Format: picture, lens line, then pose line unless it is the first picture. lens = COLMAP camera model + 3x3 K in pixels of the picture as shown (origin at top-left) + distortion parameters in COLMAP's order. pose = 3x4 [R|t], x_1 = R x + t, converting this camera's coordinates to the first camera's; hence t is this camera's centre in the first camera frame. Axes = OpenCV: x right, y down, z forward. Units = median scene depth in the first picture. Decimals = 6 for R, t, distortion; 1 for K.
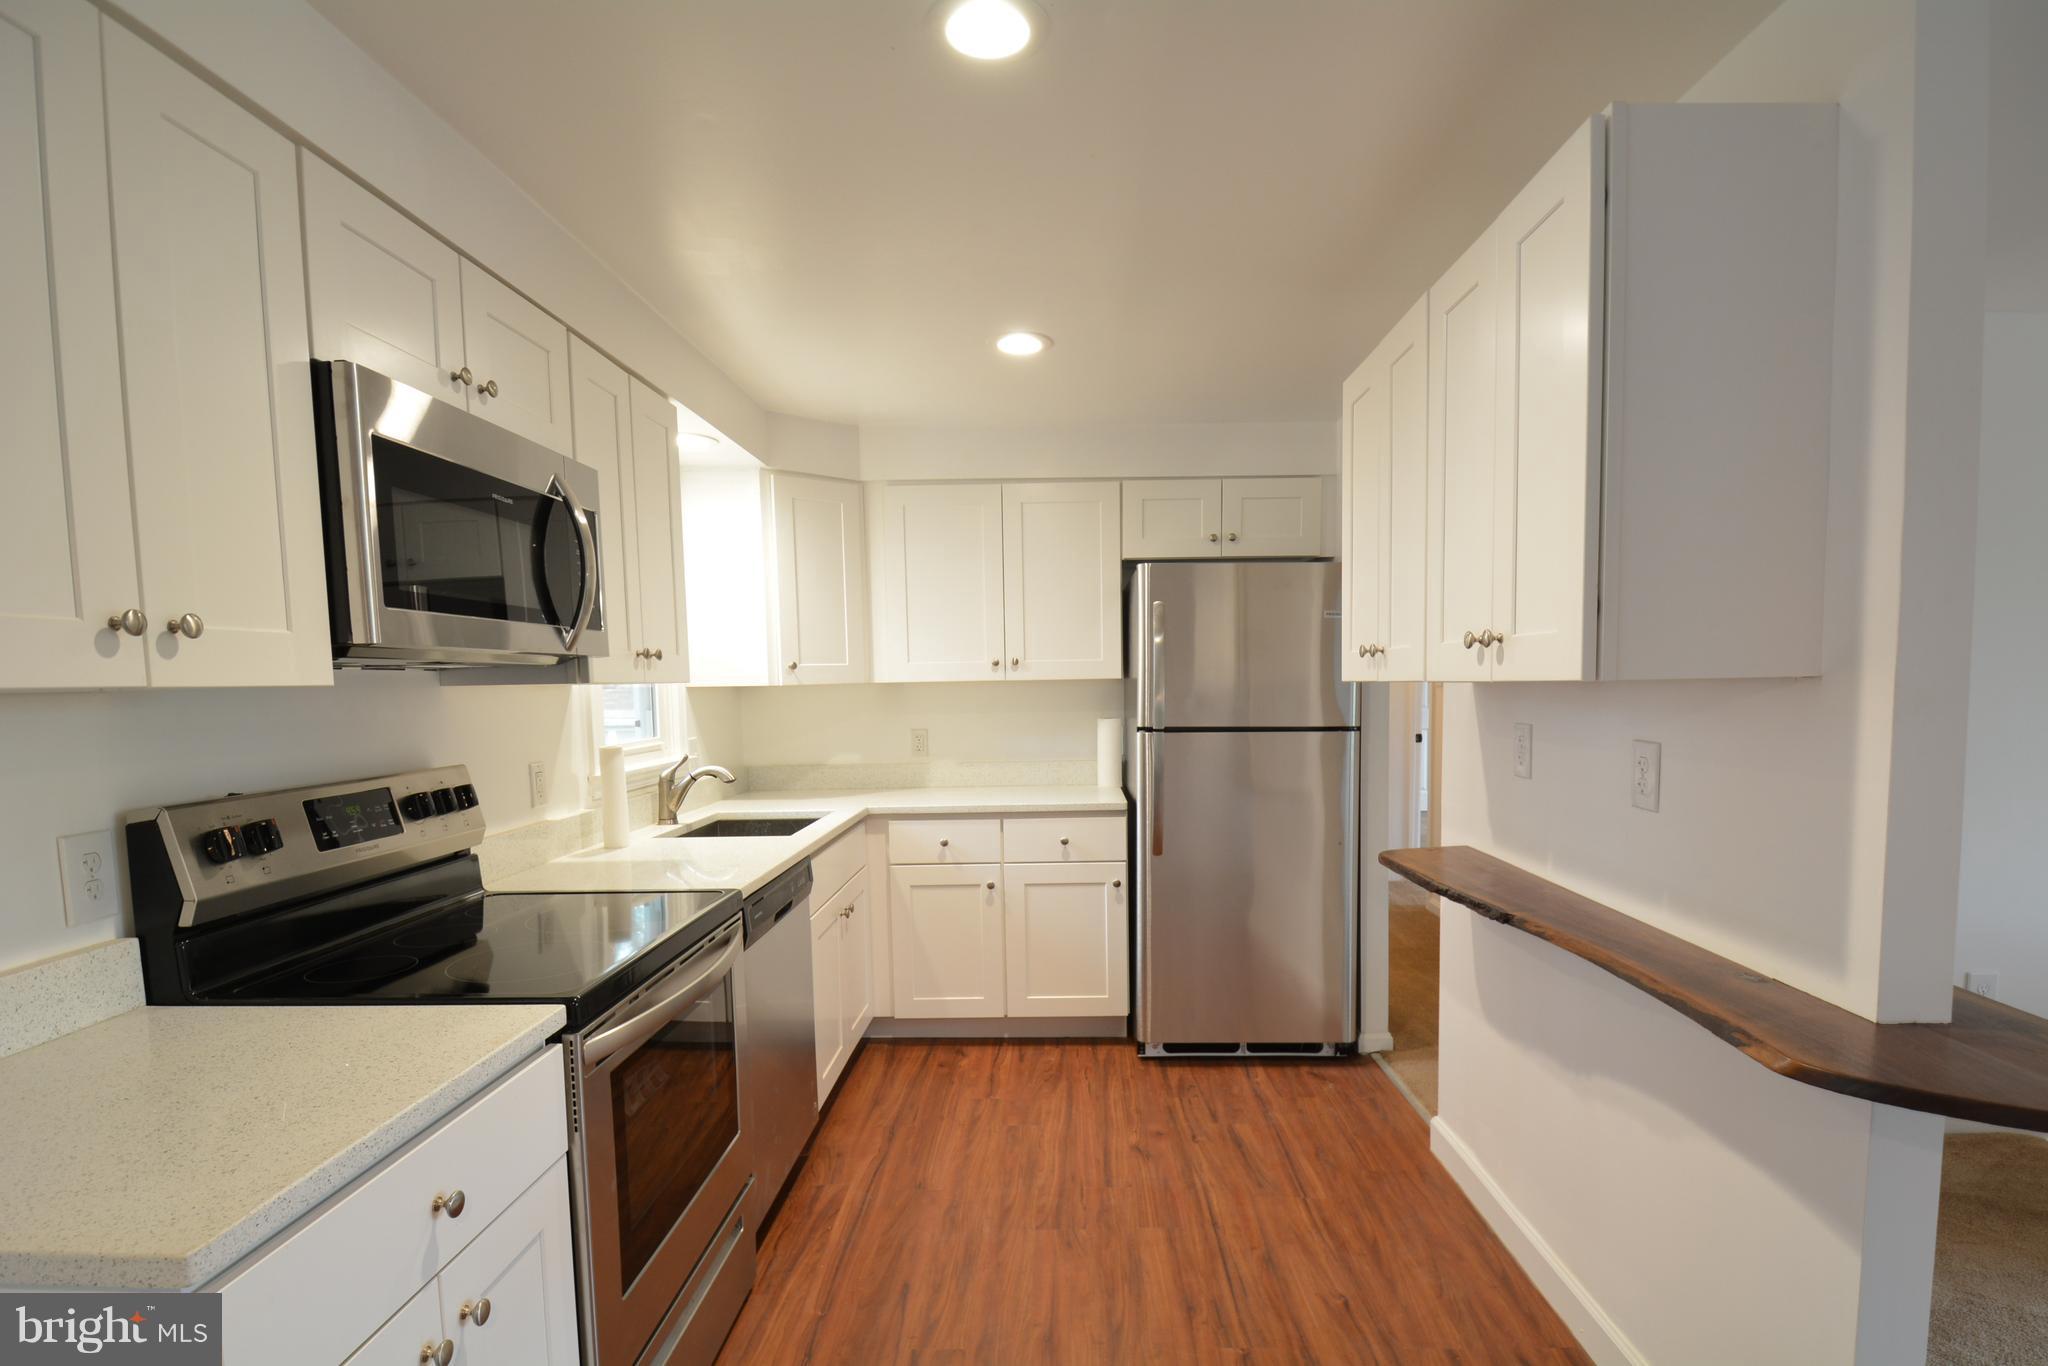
lens RADIAL K [[1009.5, 0, 1051.2], [0, 1009.5, 762.1], [0, 0, 1]] dist [0.025555, -0.029175]
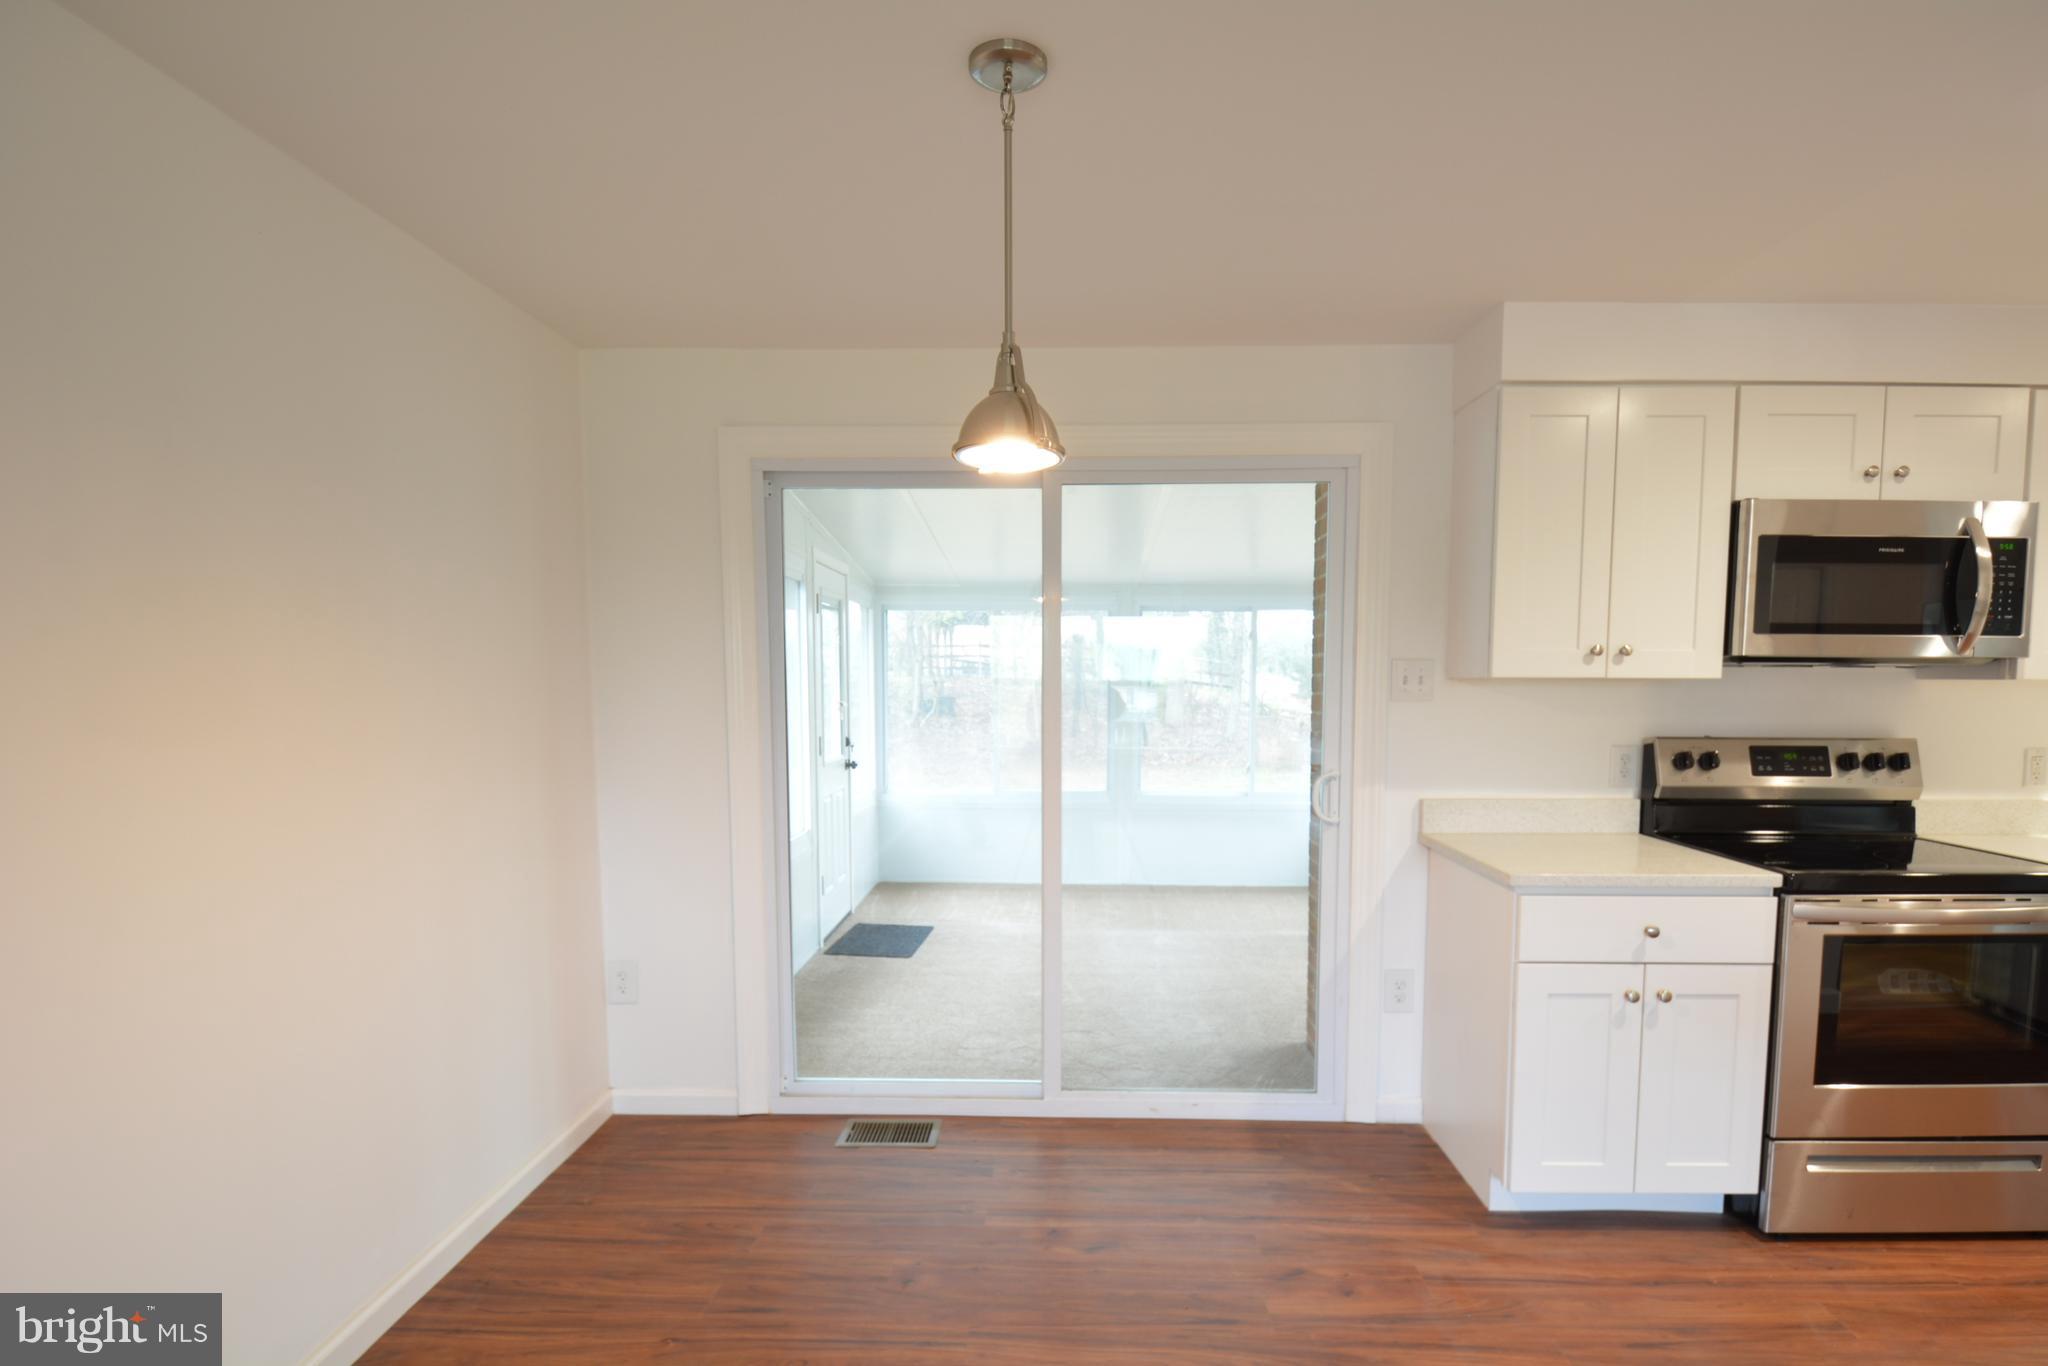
lens RADIAL K [[1009.5, 0, 1051.2], [0, 1009.5, 762.1], [0, 0, 1]] dist [0.025555, -0.029175]
pose [[-0.011842, 0.098215, -0.995095, 0.511158], [-0.085587, 0.991413, 0.098870, -0.001080], [0.996260, 0.086338, -0.003335, -0.083493]]
